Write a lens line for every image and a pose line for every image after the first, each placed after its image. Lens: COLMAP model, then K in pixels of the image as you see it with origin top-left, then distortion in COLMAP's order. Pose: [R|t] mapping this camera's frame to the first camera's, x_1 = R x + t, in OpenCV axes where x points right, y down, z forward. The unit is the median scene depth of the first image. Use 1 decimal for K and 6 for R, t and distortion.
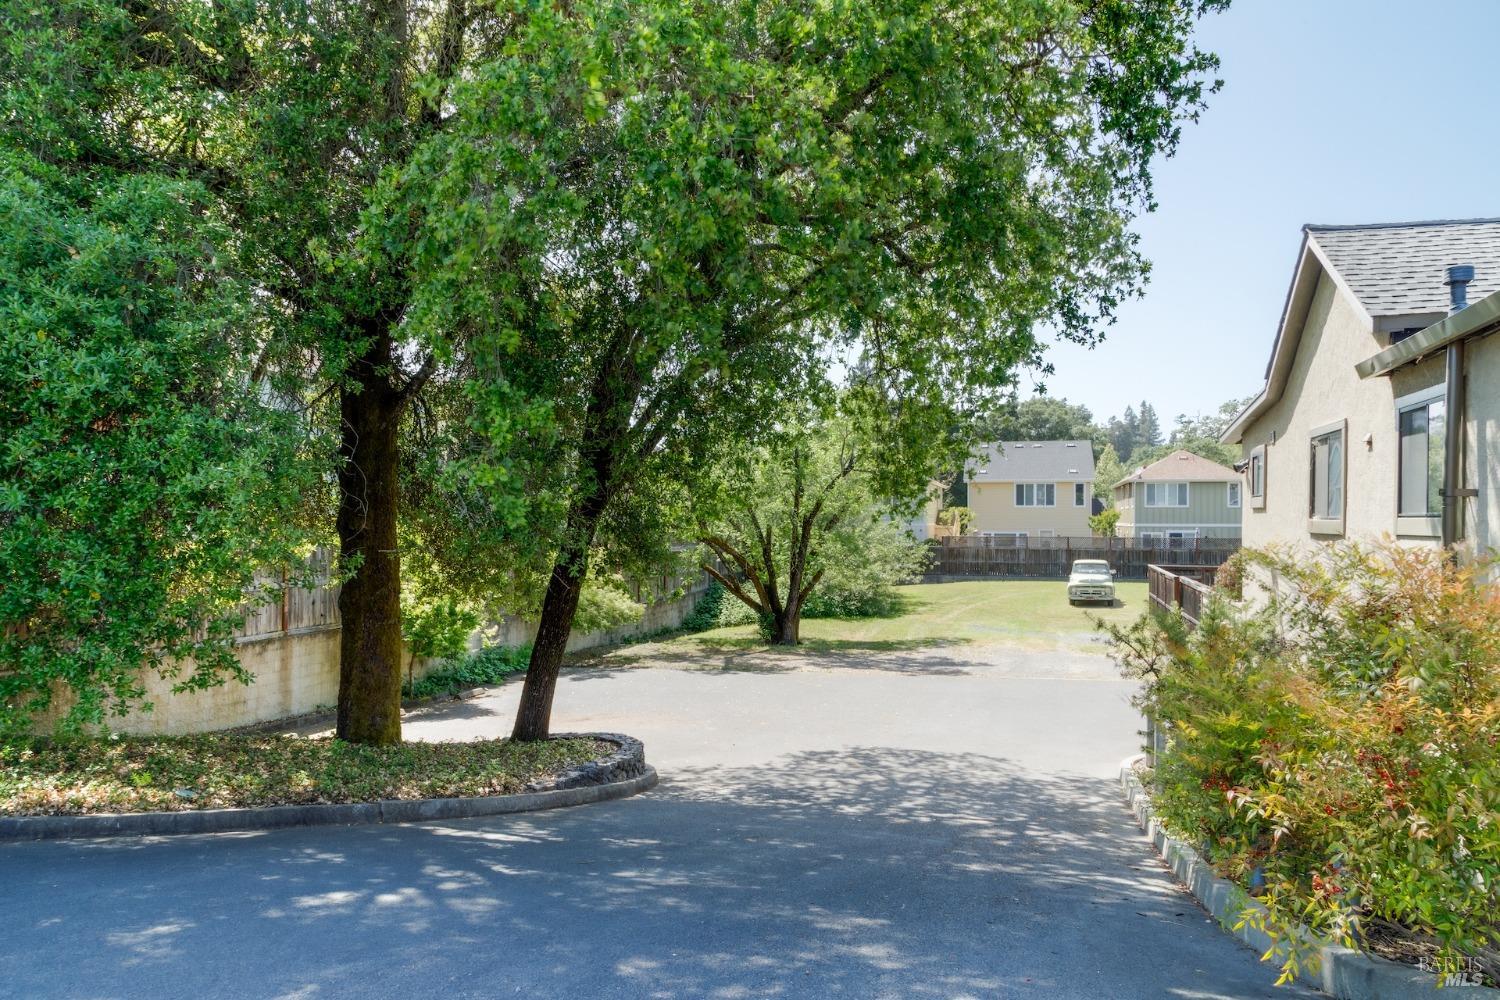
lens RADIAL K [[996.8, 0, 750.0], [0, 996.8, 500.0], [0, 0, 1]] dist [0.003654, 0.001372]
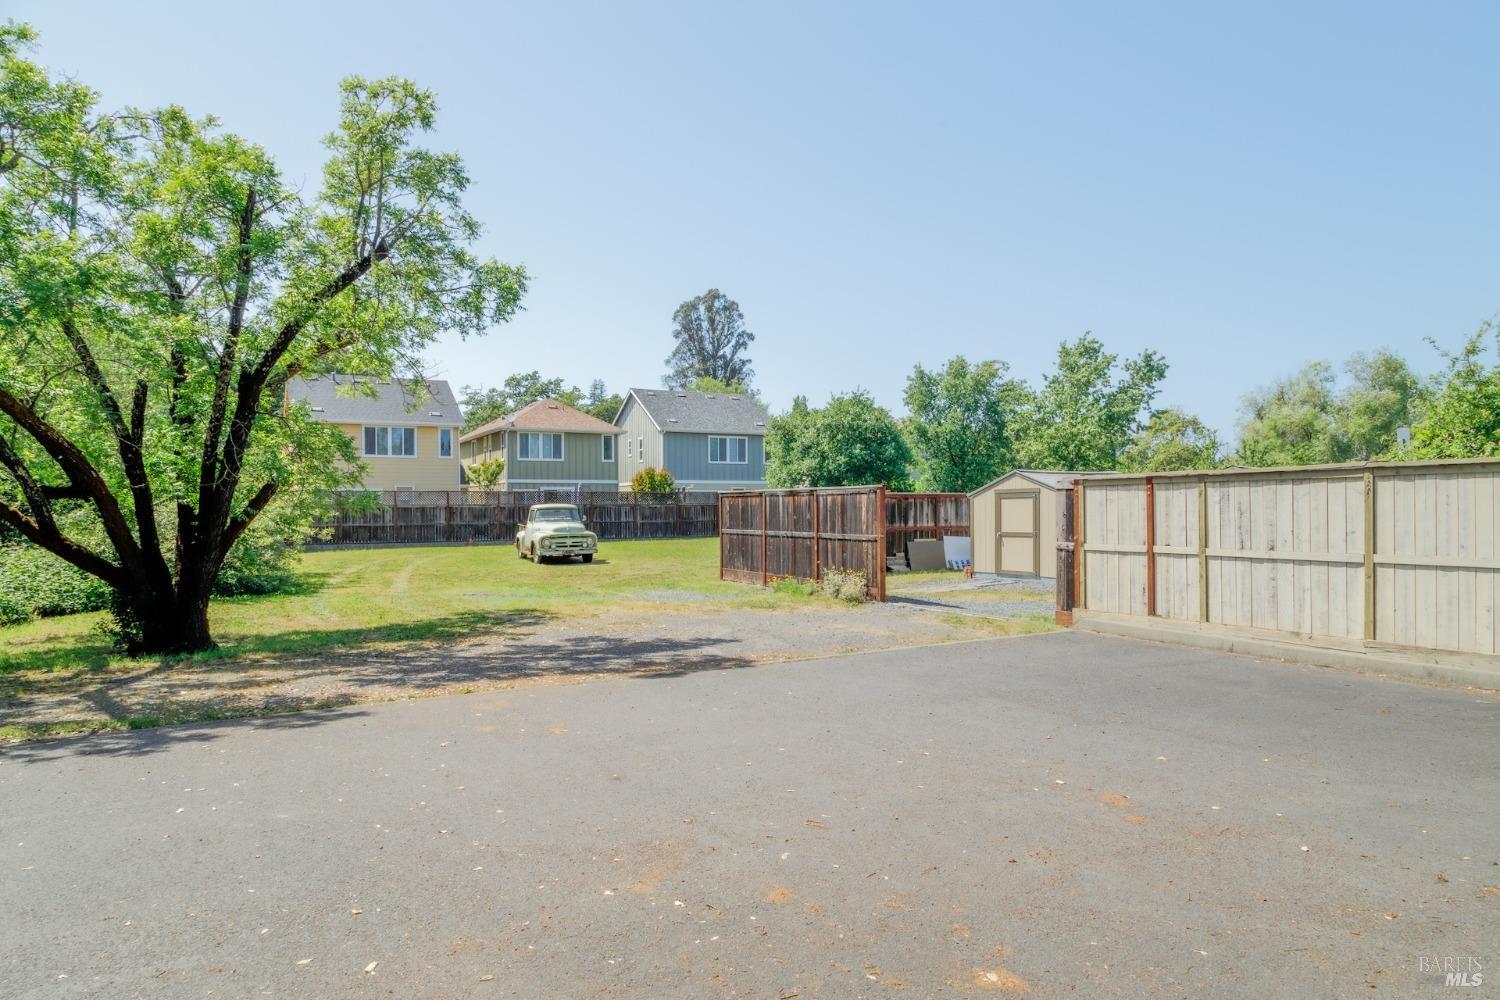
lens RADIAL K [[996.8, 0, 750.0], [0, 996.8, 500.0], [0, 0, 1]] dist [0.003654, 0.001372]
pose [[0.733787, -0.002267, 0.679376, -0.083526], [-0.003611, 0.999967, 0.007236, 0.072538], [-0.679370, -0.007763, 0.733755, 0.493942]]
